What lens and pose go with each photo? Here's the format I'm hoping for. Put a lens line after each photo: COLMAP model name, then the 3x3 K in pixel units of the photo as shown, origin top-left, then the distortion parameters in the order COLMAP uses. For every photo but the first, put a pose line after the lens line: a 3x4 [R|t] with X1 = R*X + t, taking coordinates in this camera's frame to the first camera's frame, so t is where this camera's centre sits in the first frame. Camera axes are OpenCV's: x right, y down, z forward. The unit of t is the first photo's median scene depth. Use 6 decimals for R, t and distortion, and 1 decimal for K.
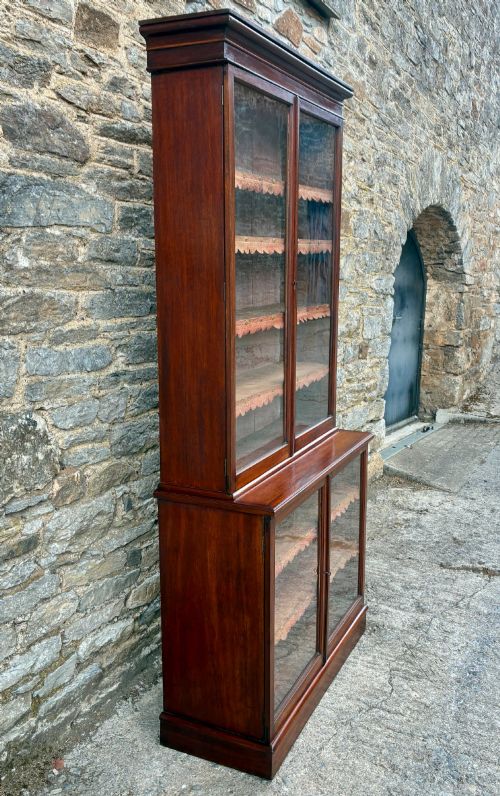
lens RADIAL K [[726.0, 0, 263.7], [0, 726.0, 388.4], [0, 0, 1]] dist [0.030099, 0.000000]
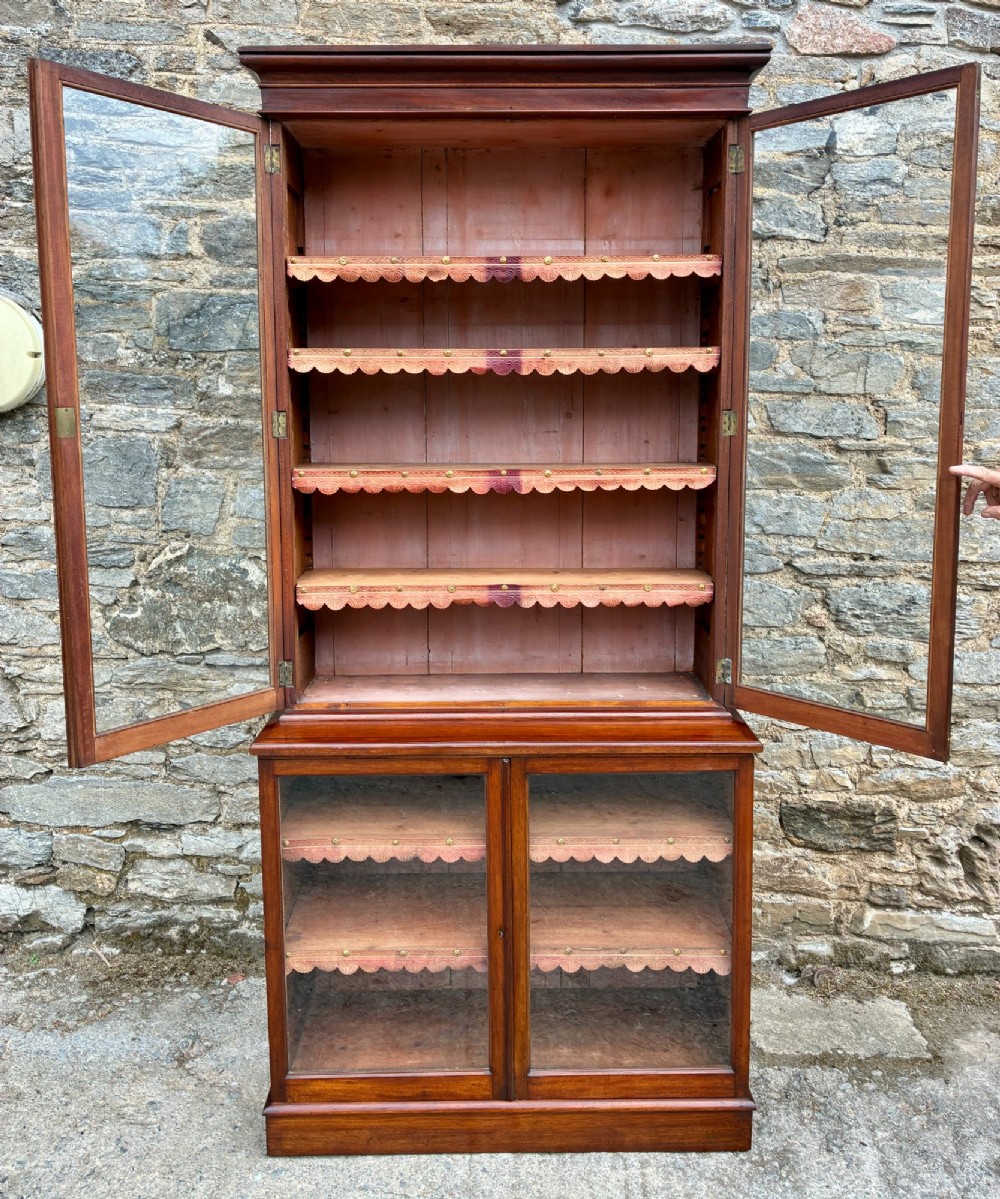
lens RADIAL K [[1002.6, 0, 496.7], [0, 1002.6, 523.7], [0, 0, 1]] dist [0.060868, -0.074072]
pose [[0.425363, 0.104259, -0.898997, 0.841530], [-0.162499, 0.985997, 0.037462, -0.097863], [0.890315, 0.130151, 0.436349, 0.684009]]
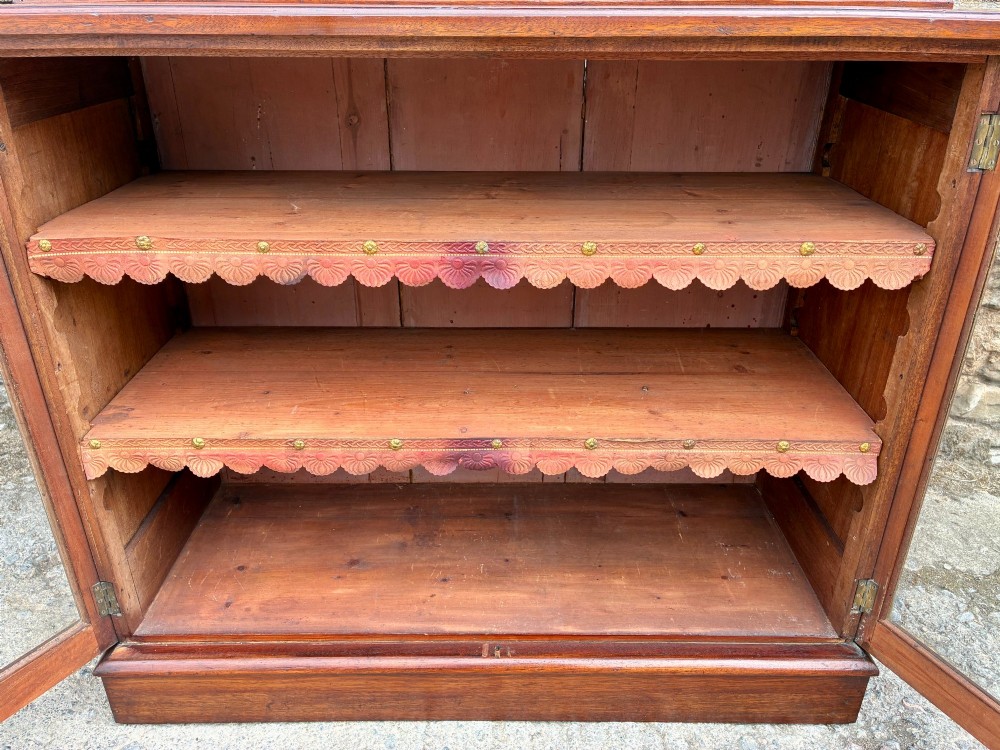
lens RADIAL K [[770.9, 0, 497.8], [0, 770.9, 374.2], [0, 0, 1]] dist [0.045286, -0.049726]
pose [[0.421394, 0.400716, -0.813544, 0.387301], [-0.171895, 0.916113, 0.362200, 0.132880], [0.890438, -0.012784, 0.454926, 0.960850]]
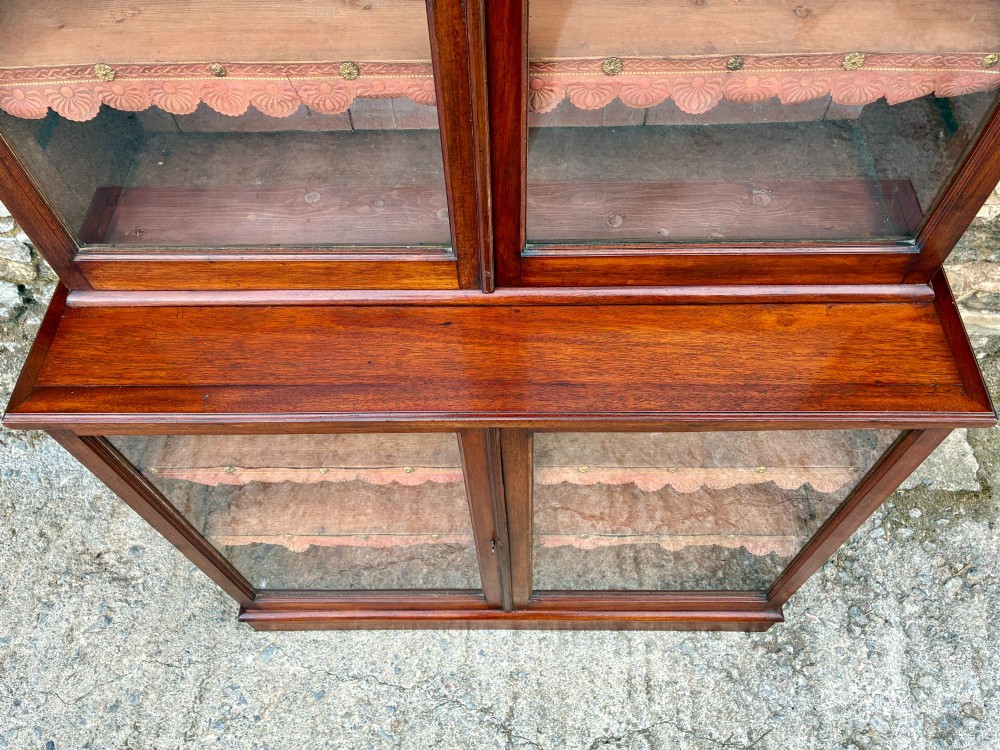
lens RADIAL K [[770.9, 0, 498.9], [0, 770.9, 370.8], [0, 0, 1]] dist [0.045286, -0.049726]
pose [[0.409555, 0.761724, -0.502037, 0.256657], [-0.141513, 0.596691, 0.789895, -0.162177], [0.901243, -0.252461, 0.352172, 0.975458]]
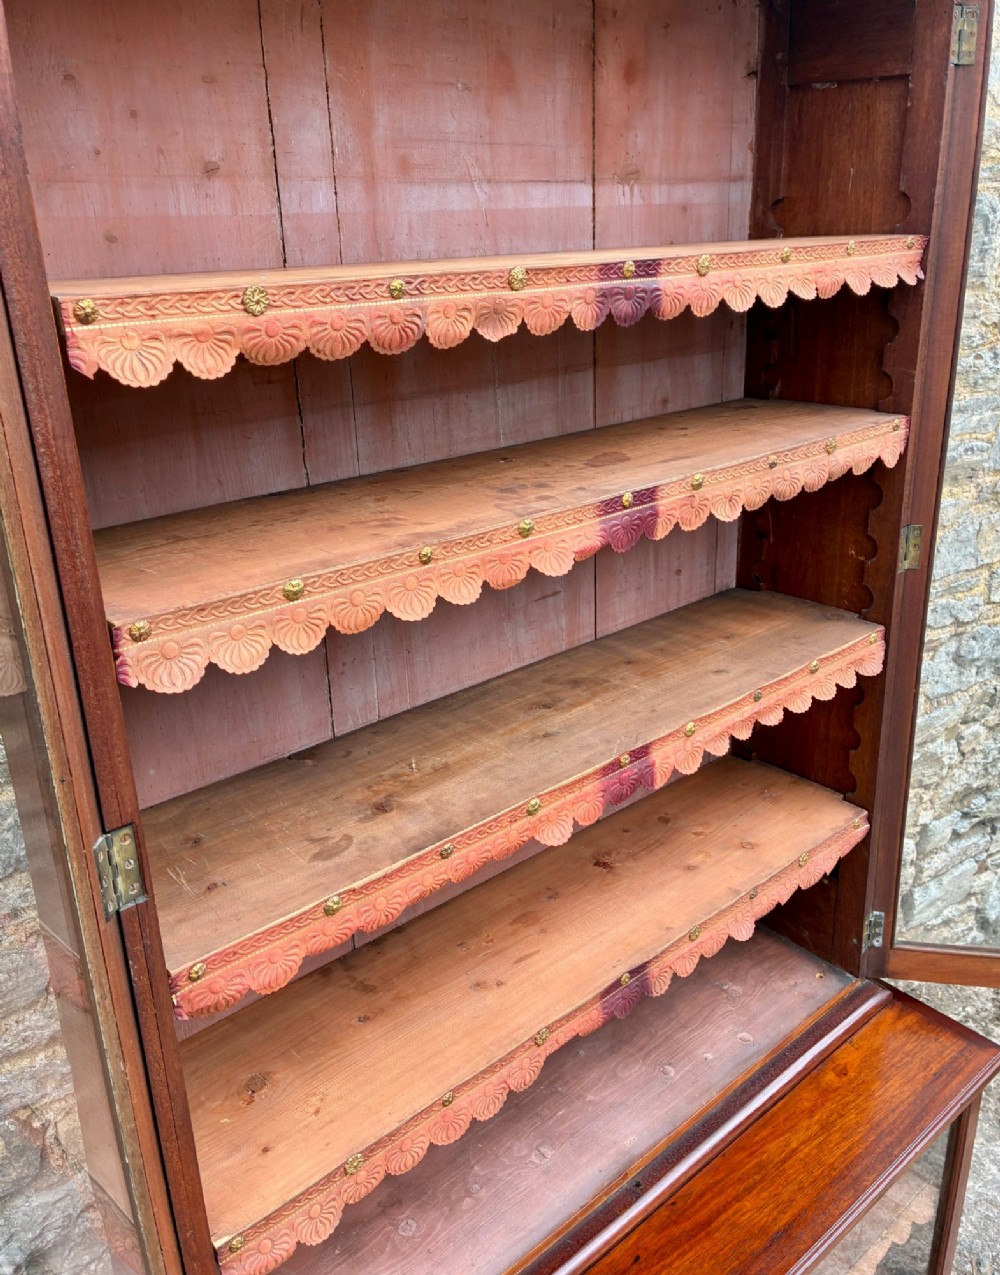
lens RADIAL K [[1024.6, 0, 480.8], [0, 1024.6, 596.4], [0, 0, 1]] dist [0.052163, -0.068355]
pose [[0.902549, 0.103526, -0.417956, 0.144151], [-0.034591, 0.984962, 0.169274, -0.240543], [0.429195, -0.138321, 0.892557, 0.699190]]
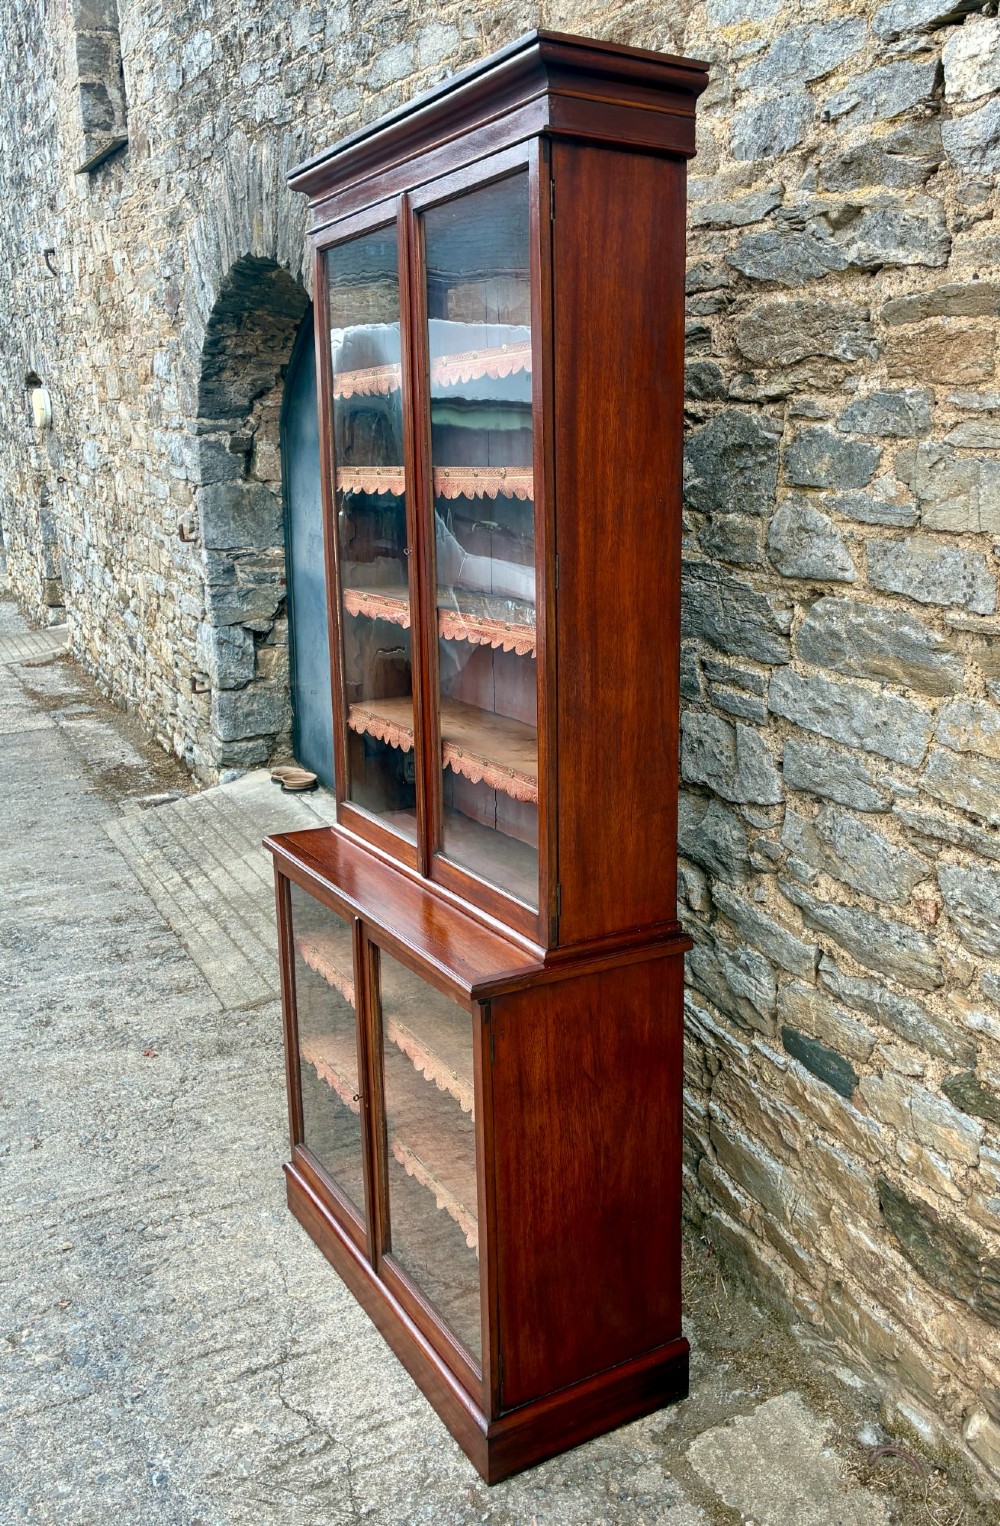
lens RADIAL K [[1309.0, 0, 598.9], [0, 1309.0, 750.2], [0, 0, 1]] dist [0.023755, 0.002711]
pose [[-0.548389, 0.174650, -0.817782, 0.816979], [-0.152487, 0.940664, 0.303148, -0.338315], [0.822203, 0.290944, -0.489218, 1.715606]]
